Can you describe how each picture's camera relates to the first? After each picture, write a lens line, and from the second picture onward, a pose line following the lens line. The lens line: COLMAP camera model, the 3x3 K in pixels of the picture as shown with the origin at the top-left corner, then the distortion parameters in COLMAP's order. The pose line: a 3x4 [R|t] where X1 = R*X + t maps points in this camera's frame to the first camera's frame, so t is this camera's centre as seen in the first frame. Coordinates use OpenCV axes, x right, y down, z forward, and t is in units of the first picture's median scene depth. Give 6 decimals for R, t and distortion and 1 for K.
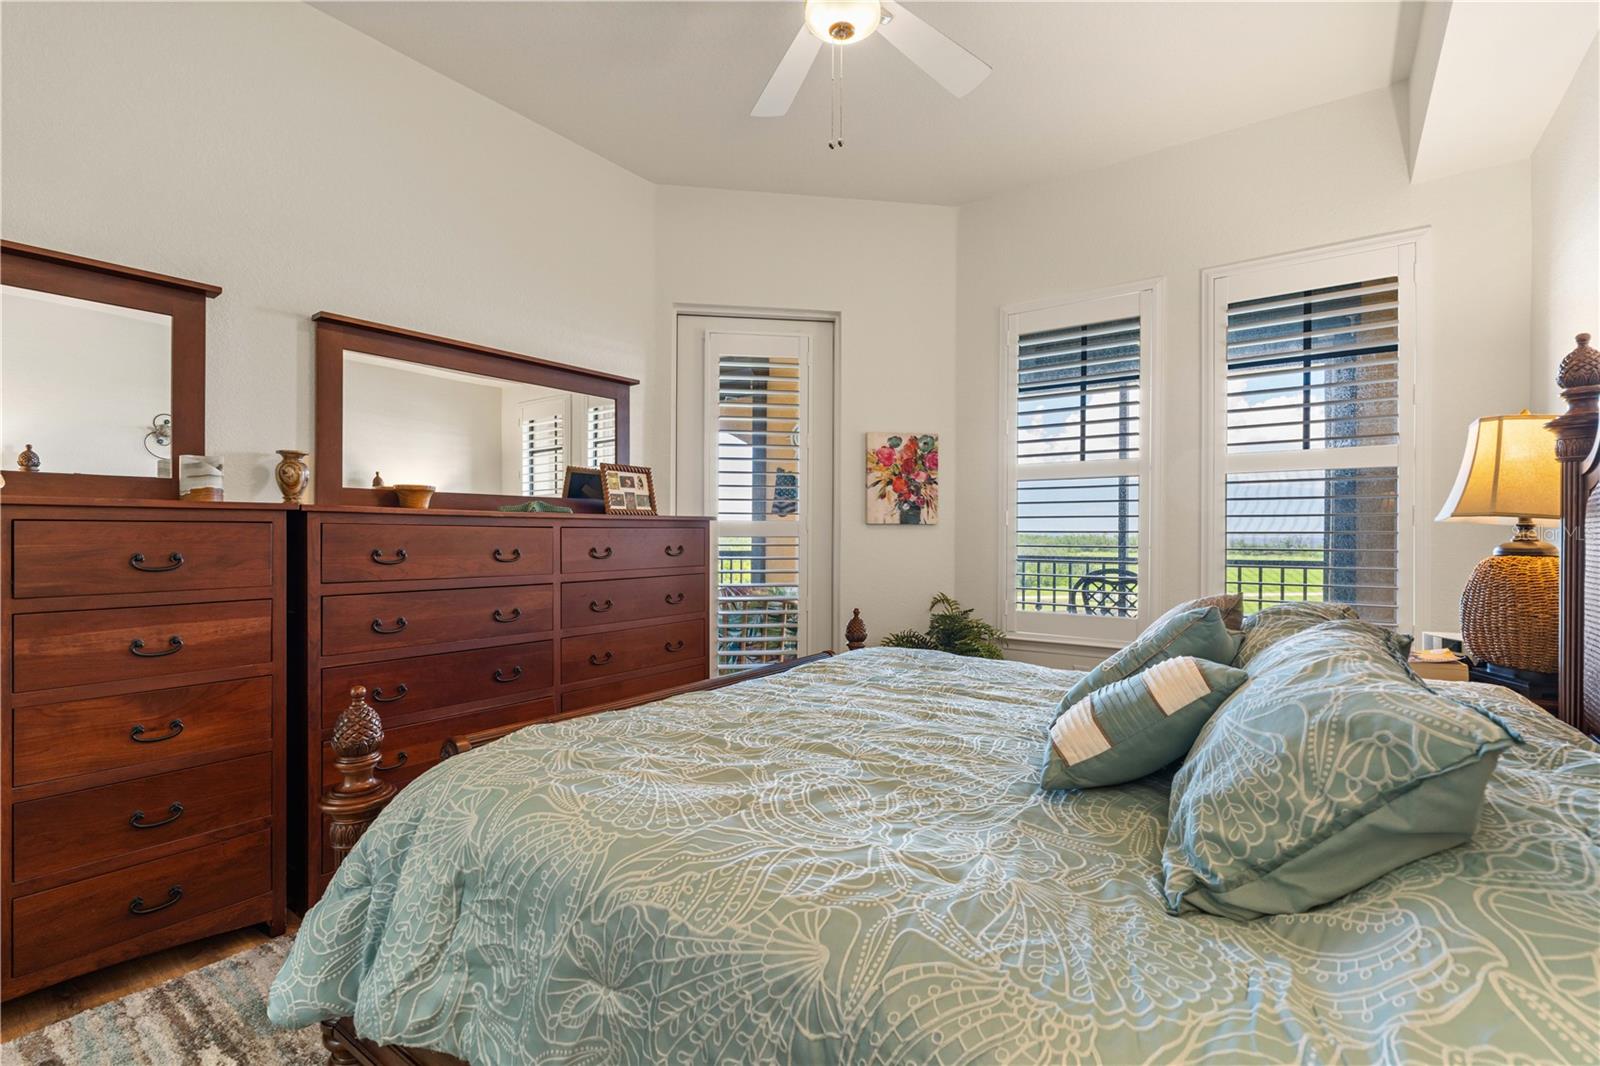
lens RADIAL K [[722.5, 0, 807.5], [0, 722.5, 537.2], [0, 0, 1]] dist [-0.006635, 0.001536]
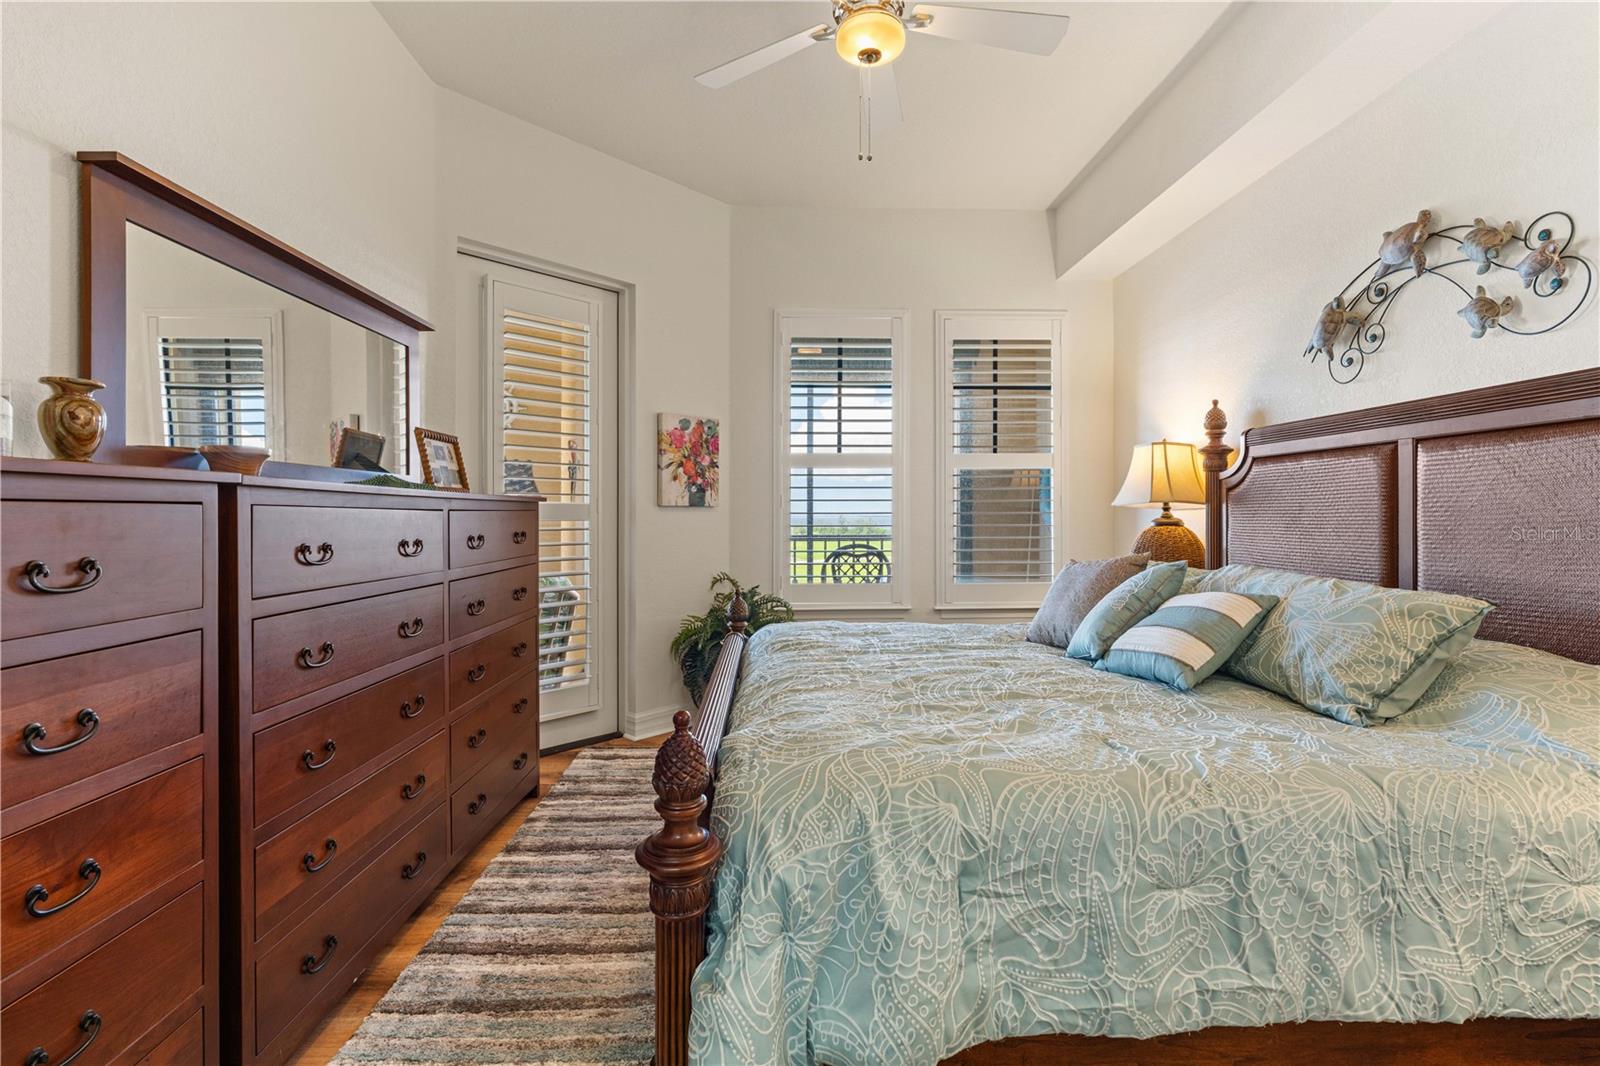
lens RADIAL K [[722.5, 0, 810.4], [0, 722.5, 518.0], [0, 0, 1]] dist [-0.006635, 0.001536]
pose [[0.781729, -0.009036, 0.623552, -0.500219], [0.009772, 0.999950, 0.002239, -0.003037], [-0.623541, 0.004343, 0.781778, 0.142910]]
